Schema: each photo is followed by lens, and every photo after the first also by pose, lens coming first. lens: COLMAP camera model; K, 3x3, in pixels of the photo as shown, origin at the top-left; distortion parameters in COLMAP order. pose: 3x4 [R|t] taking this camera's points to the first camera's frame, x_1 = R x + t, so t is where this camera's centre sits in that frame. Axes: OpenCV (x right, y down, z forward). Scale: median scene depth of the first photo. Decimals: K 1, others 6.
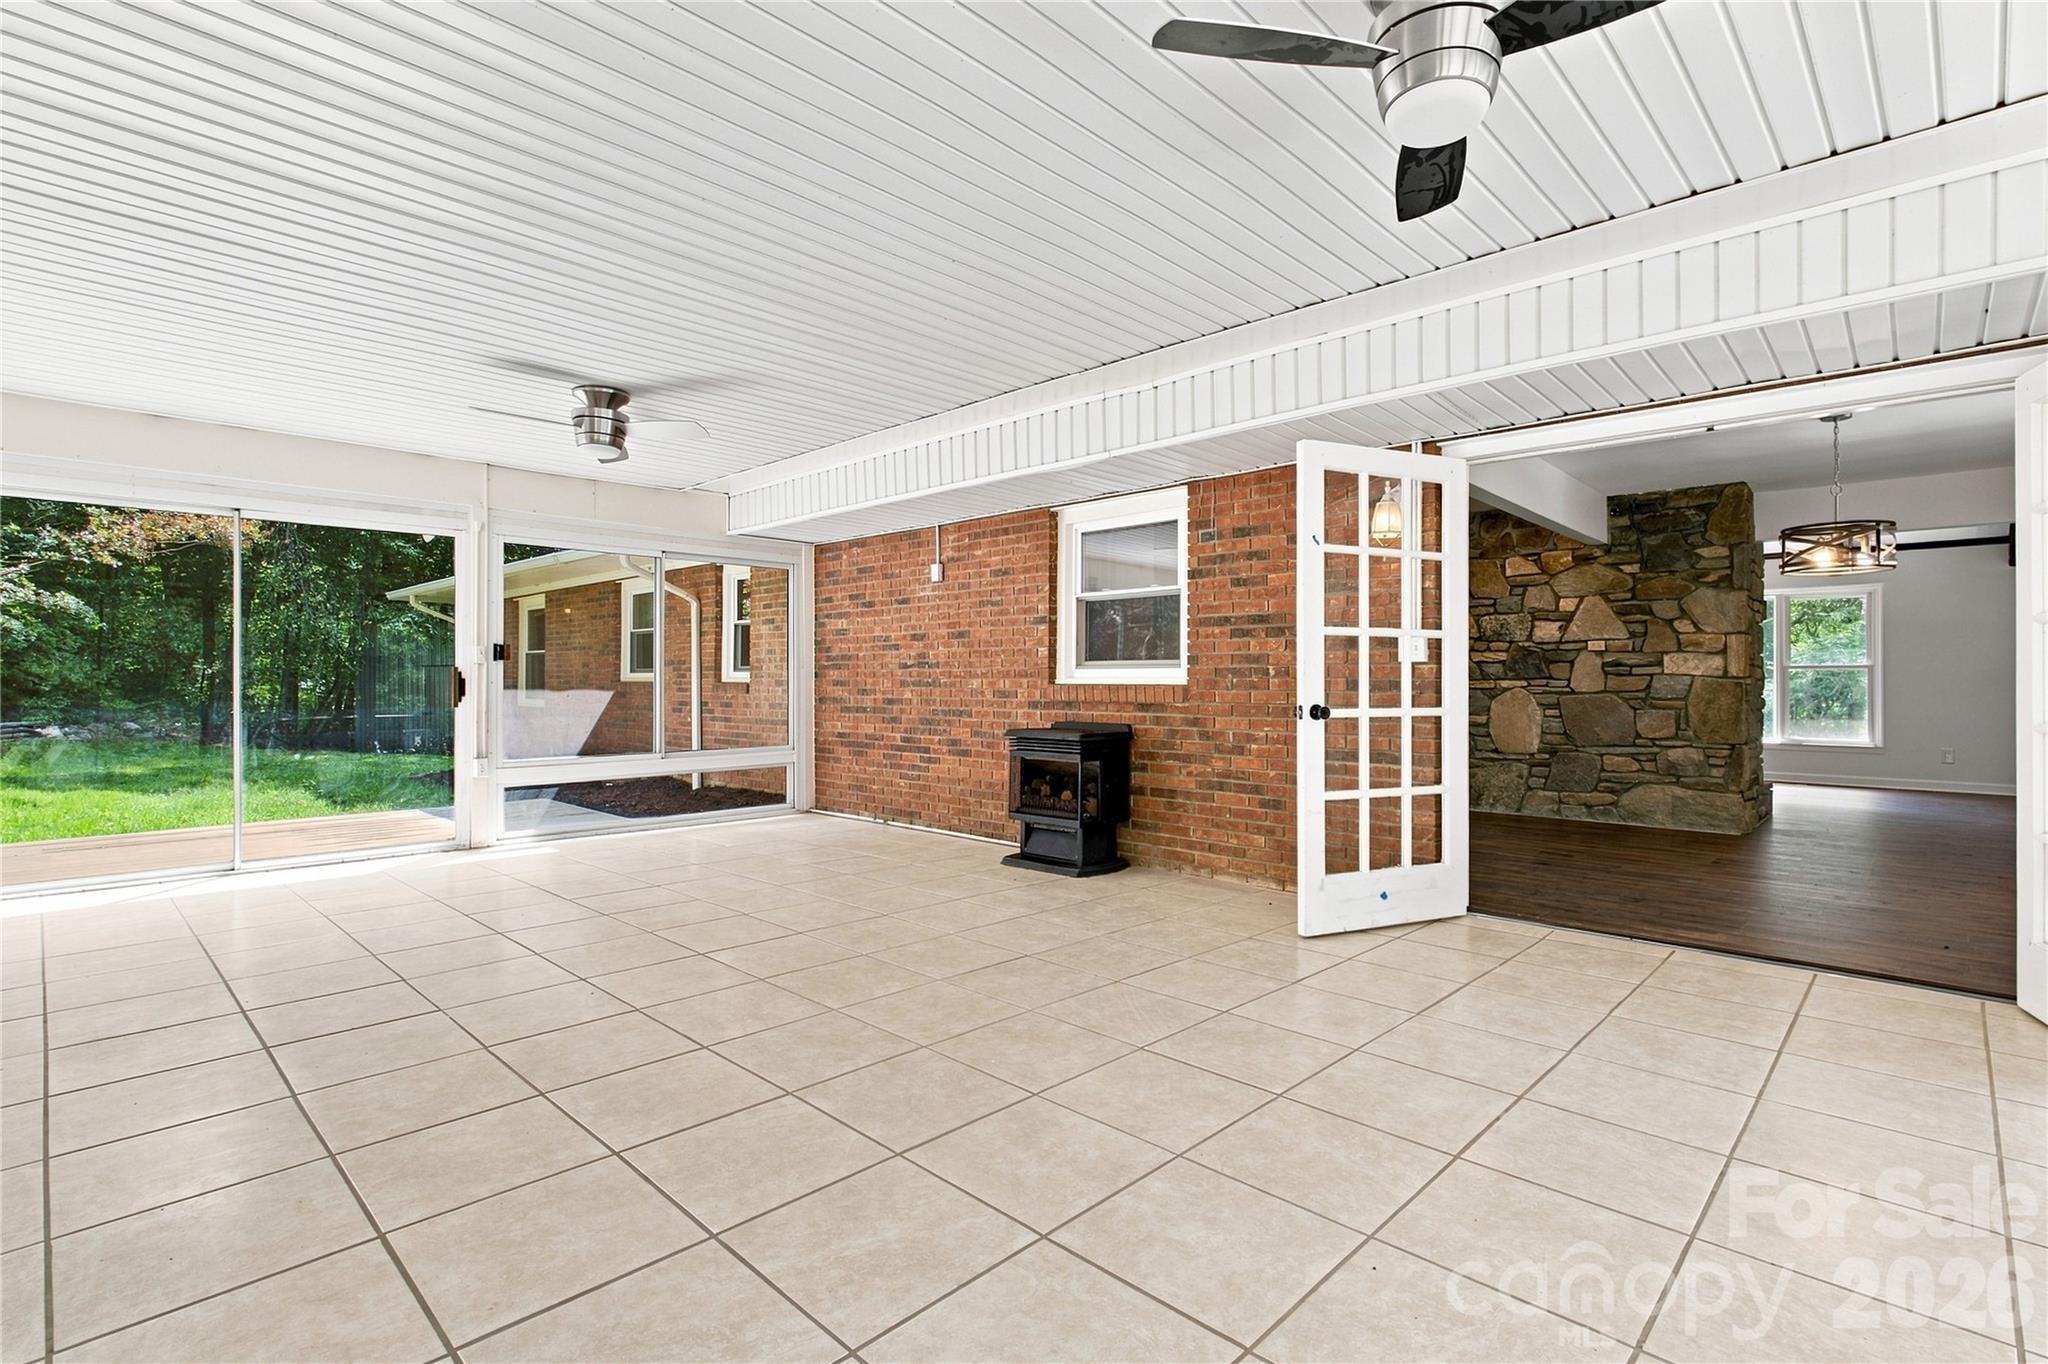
lens RADIAL K [[969.4, 0, 1024.8], [0, 969.4, 675.7], [0, 0, 1]] dist [0.006122, -0.001604]
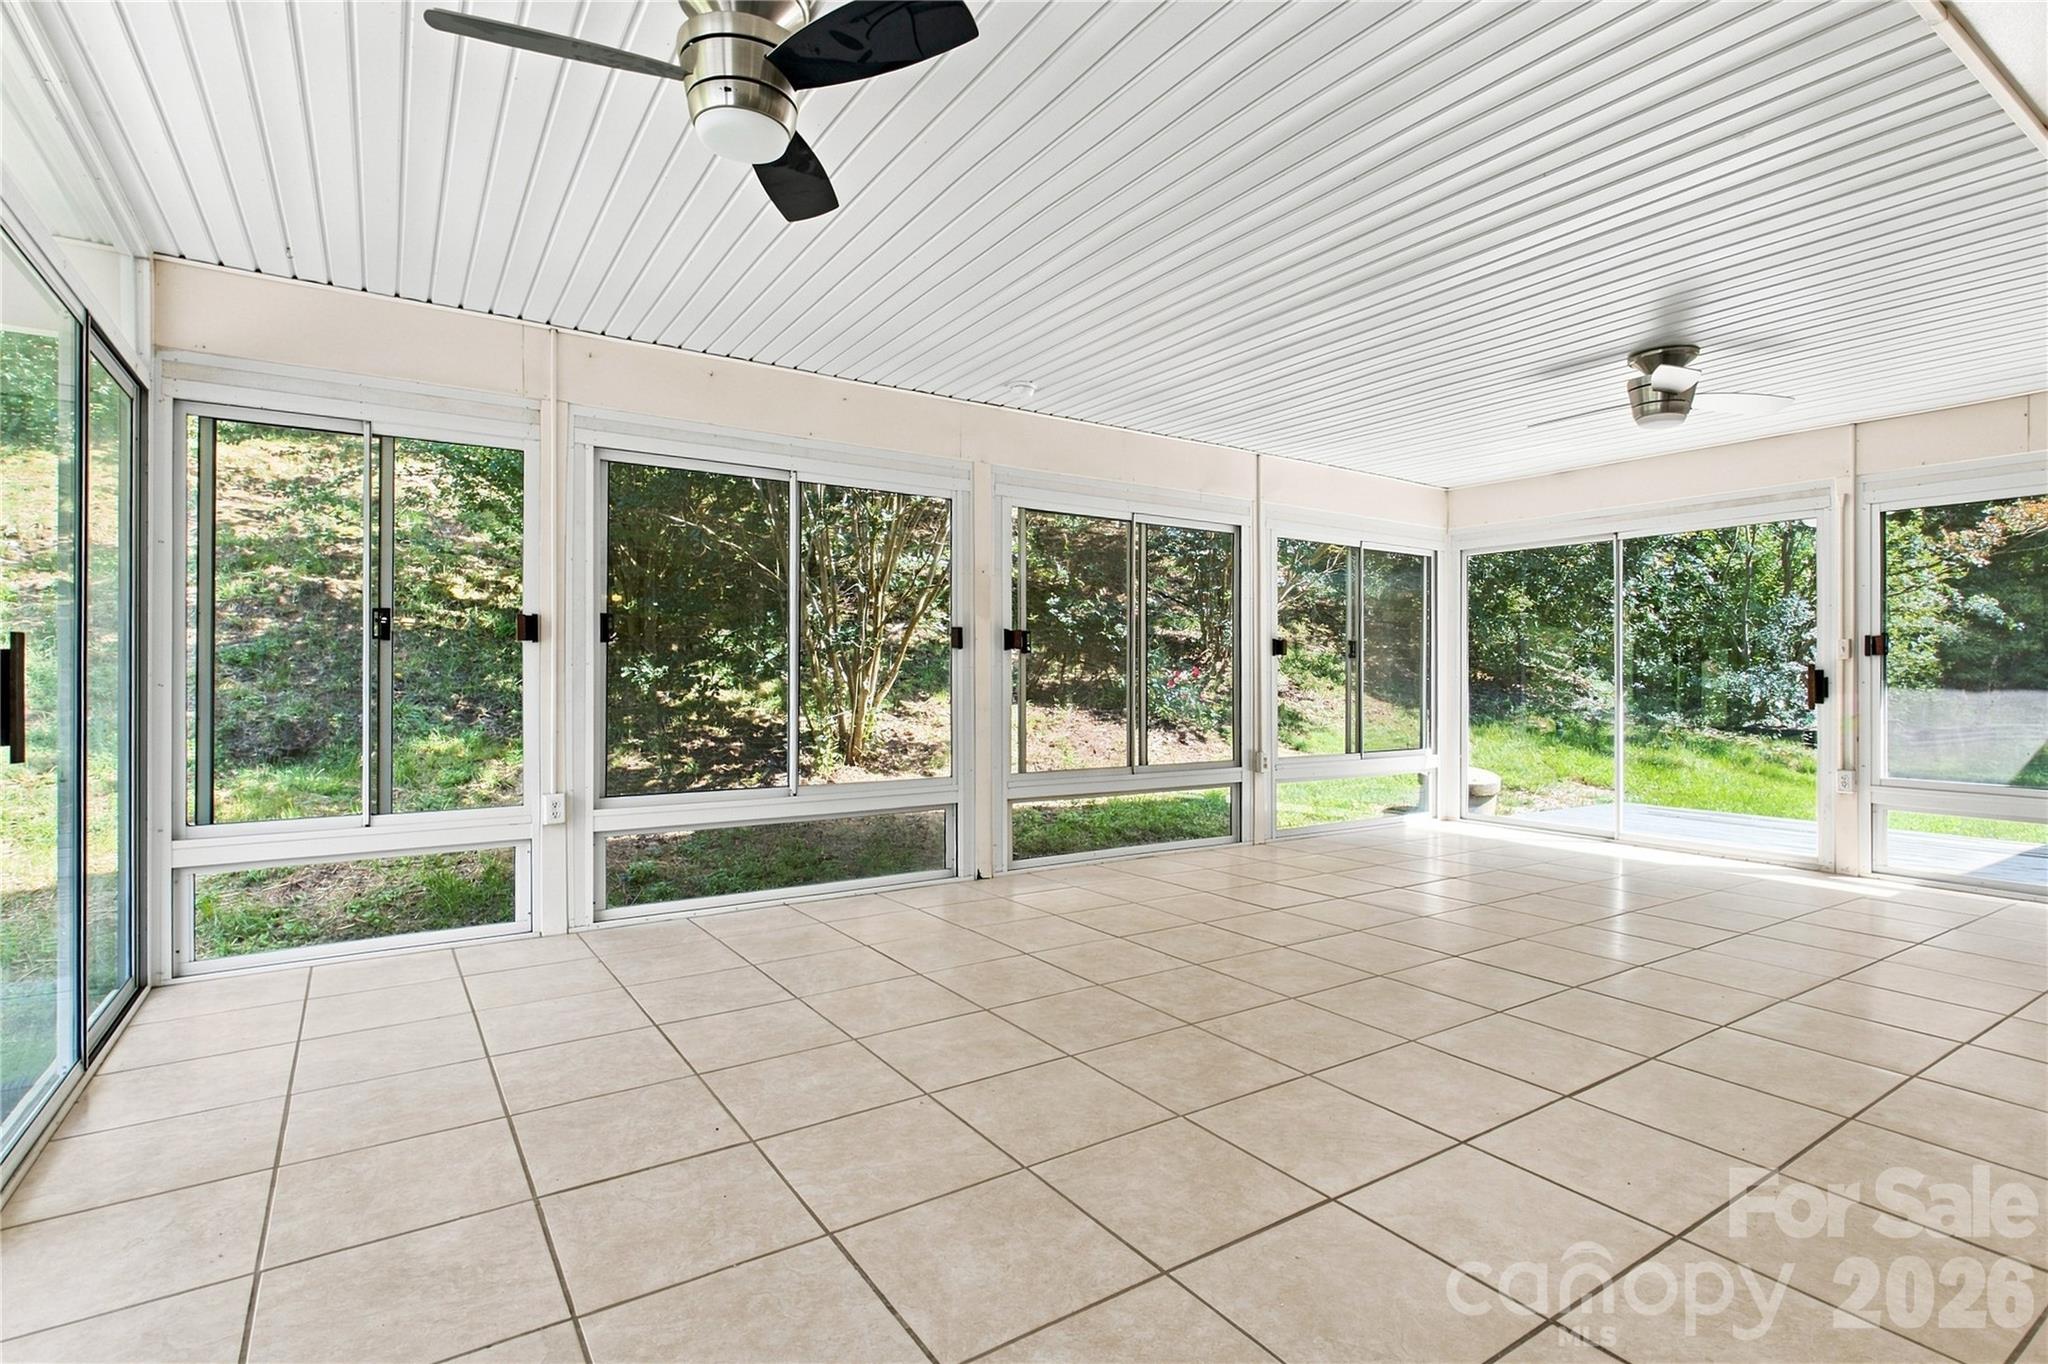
lens RADIAL K [[969.4, 0, 1015.6], [0, 969.4, 680.1], [0, 0, 1]] dist [0.006122, -0.001604]
pose [[-0.209558, -0.003725, -0.977789, 0.511503], [0.001584, 0.999990, -0.004149, 0.009356], [0.977795, -0.002418, -0.209550, 0.554431]]
